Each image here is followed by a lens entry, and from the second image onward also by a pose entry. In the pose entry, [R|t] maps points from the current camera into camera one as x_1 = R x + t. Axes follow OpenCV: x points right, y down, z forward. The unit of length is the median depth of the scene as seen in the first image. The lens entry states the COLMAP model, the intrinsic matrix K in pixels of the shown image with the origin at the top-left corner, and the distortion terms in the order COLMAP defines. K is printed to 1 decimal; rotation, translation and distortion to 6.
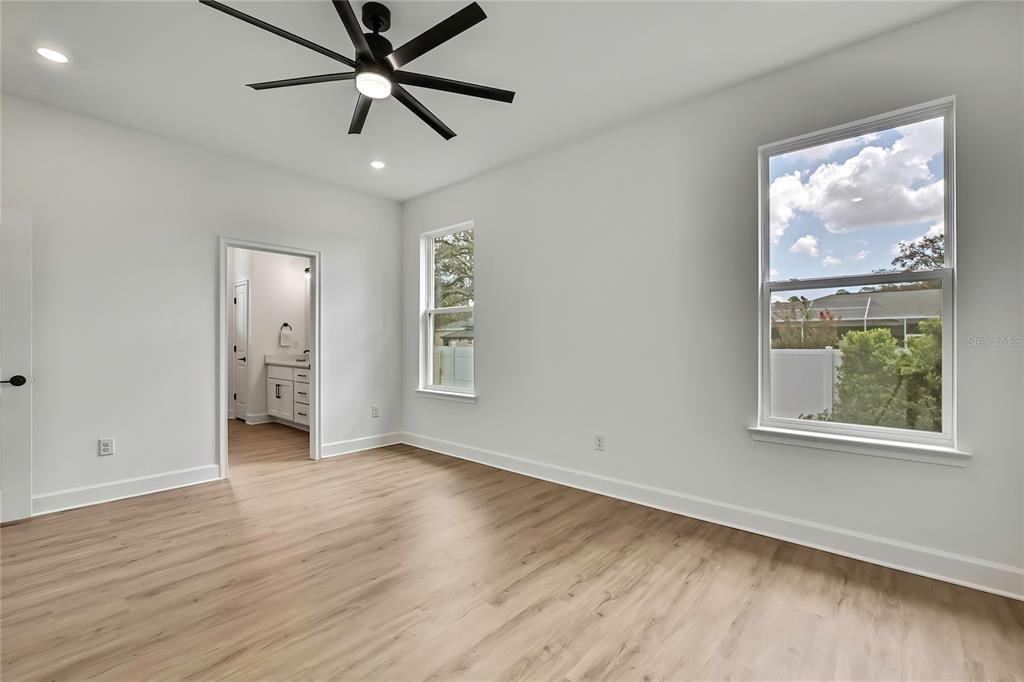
lens RADIAL K [[438.3, 0, 516.4], [0, 438.3, 340.9], [0, 0, 1]] dist [-0.003253, 0.000347]
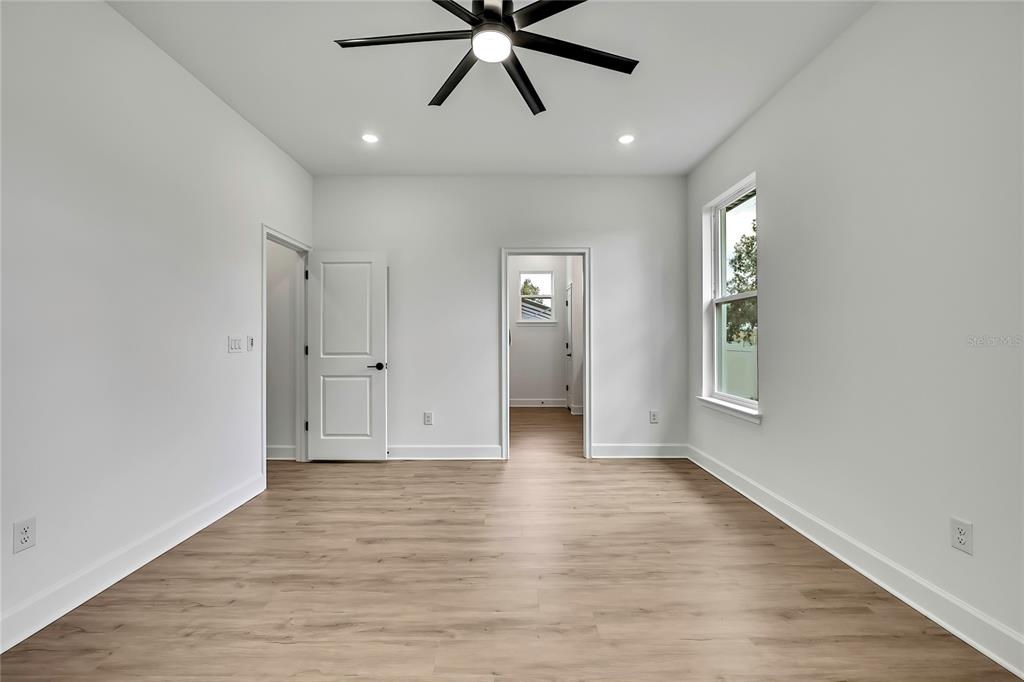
lens RADIAL K [[438.3, 0, 516.4], [0, 438.3, 340.9], [0, 0, 1]] dist [-0.003253, 0.000347]
pose [[0.670455, -0.000731, -0.741950, 0.222684], [0.005134, 0.999980, 0.003654, 0.001634], [0.741932, -0.006259, 0.670446, 0.285311]]
